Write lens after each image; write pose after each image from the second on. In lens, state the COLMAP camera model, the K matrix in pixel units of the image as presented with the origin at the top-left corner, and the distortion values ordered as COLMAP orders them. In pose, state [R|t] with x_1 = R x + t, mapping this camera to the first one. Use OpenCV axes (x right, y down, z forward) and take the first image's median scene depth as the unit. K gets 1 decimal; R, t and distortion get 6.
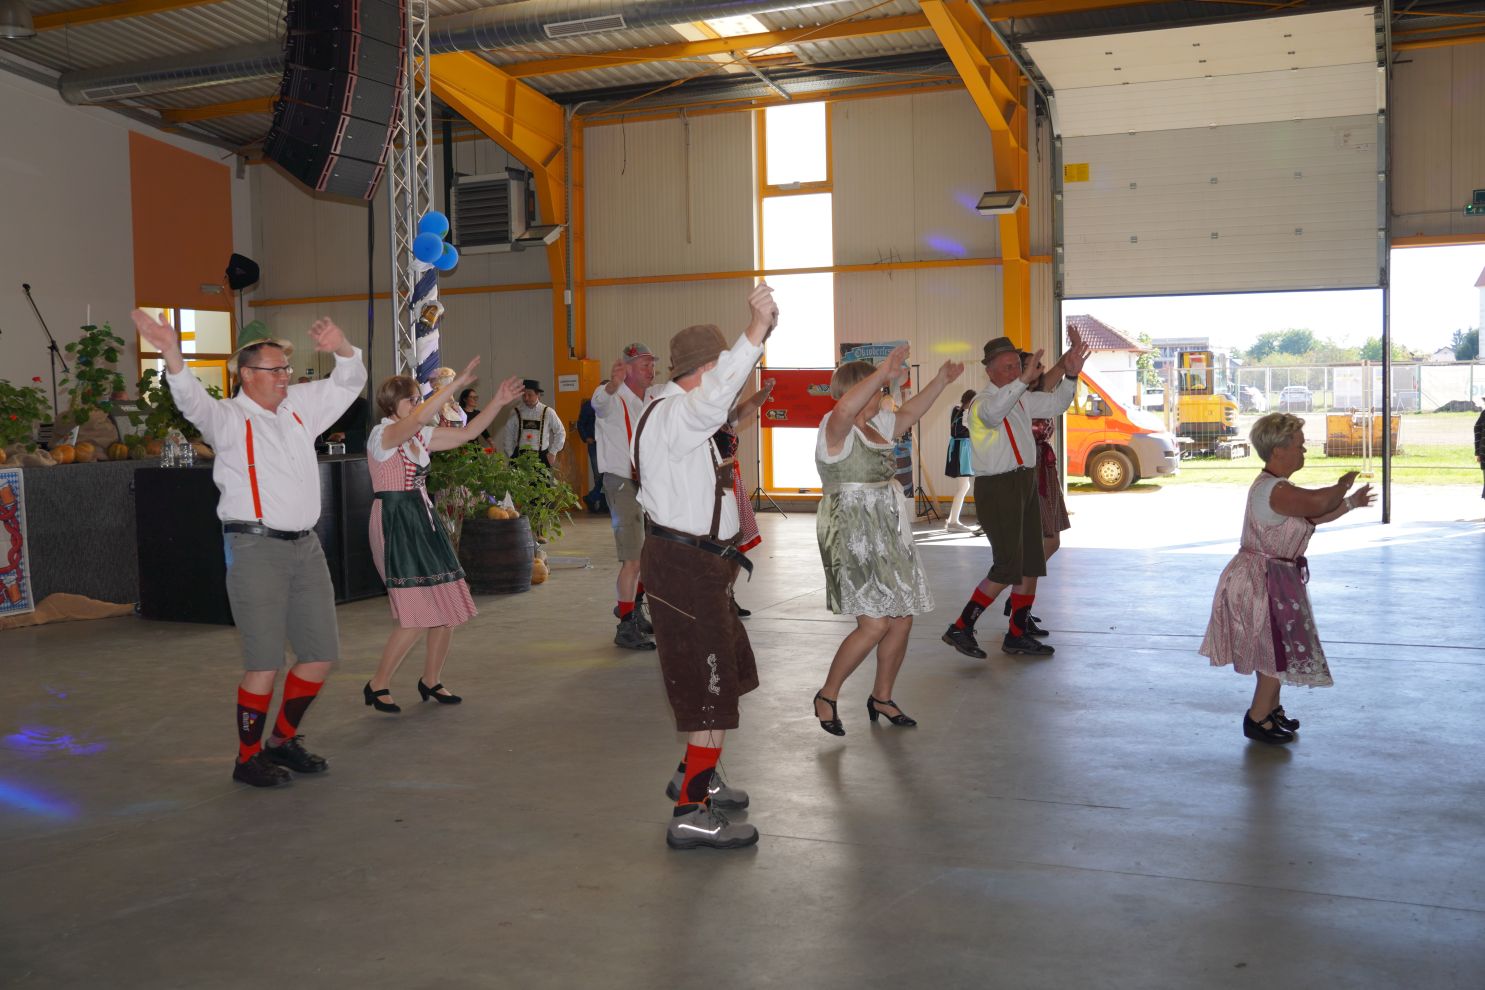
lens RADIAL K [[1480.3, 0, 742.5], [0, 1480.3, 495.0], [0, 0, 1]] dist [-0.077671, 0.018752]
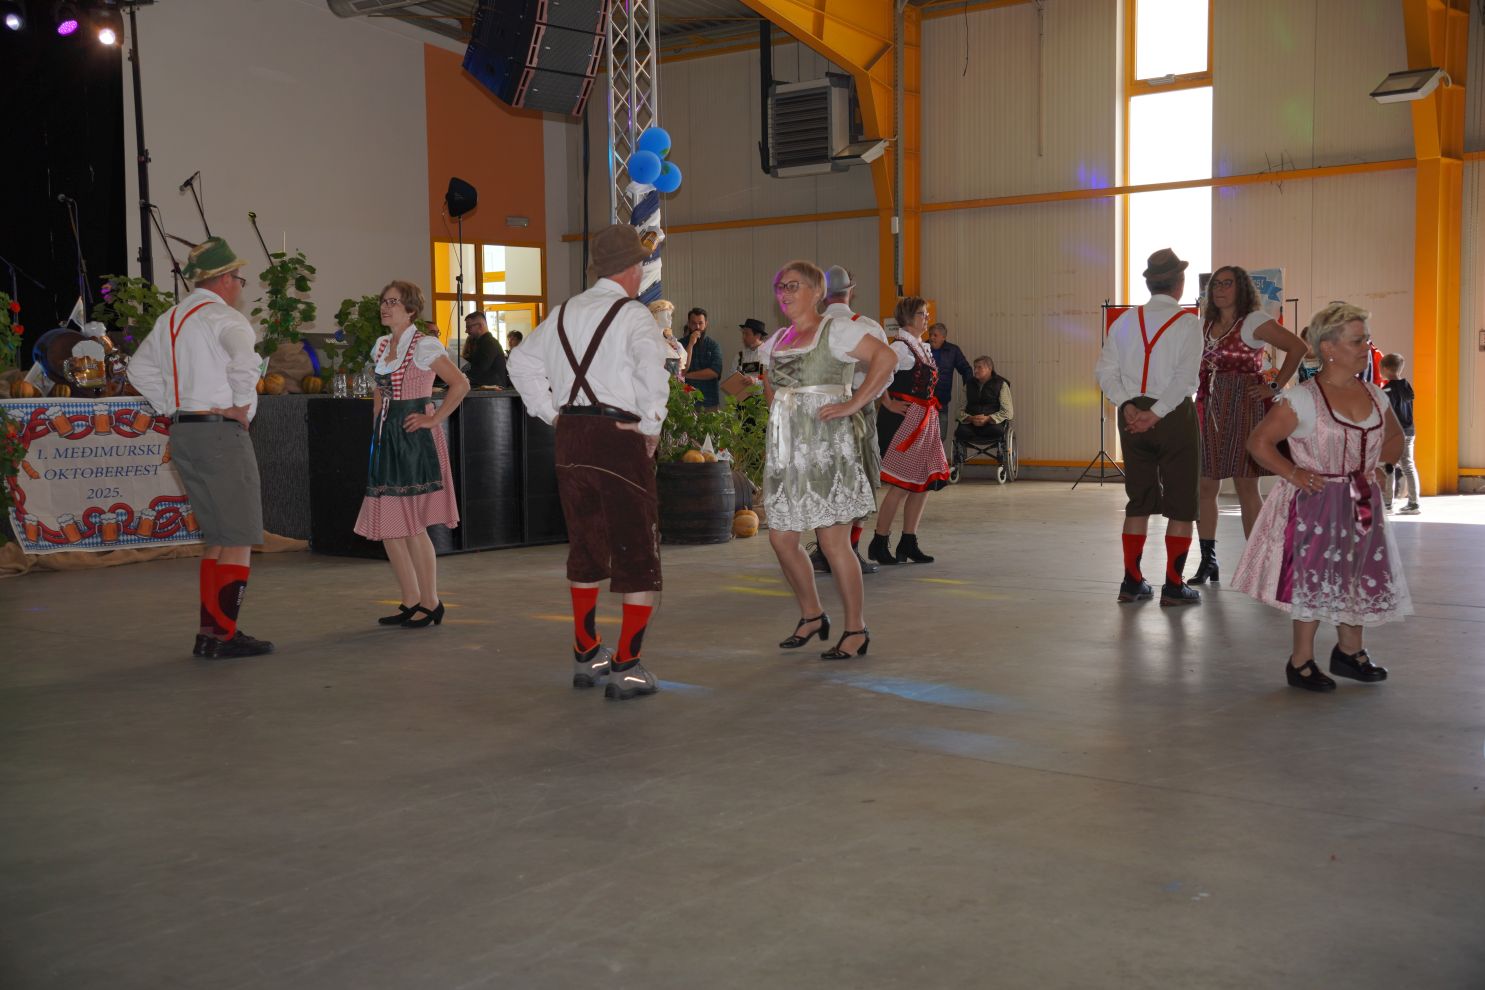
lens RADIAL K [[1910.0, 0, 742.5], [0, 1910.0, 495.0], [0, 0, 1]] dist [0.074657, 0.084751]
pose [[0.954286, 0.022786, -0.298026, 0.136695], [-0.022623, 0.999736, 0.003996, 0.019405], [0.298038, 0.002929, 0.954549, -0.076533]]
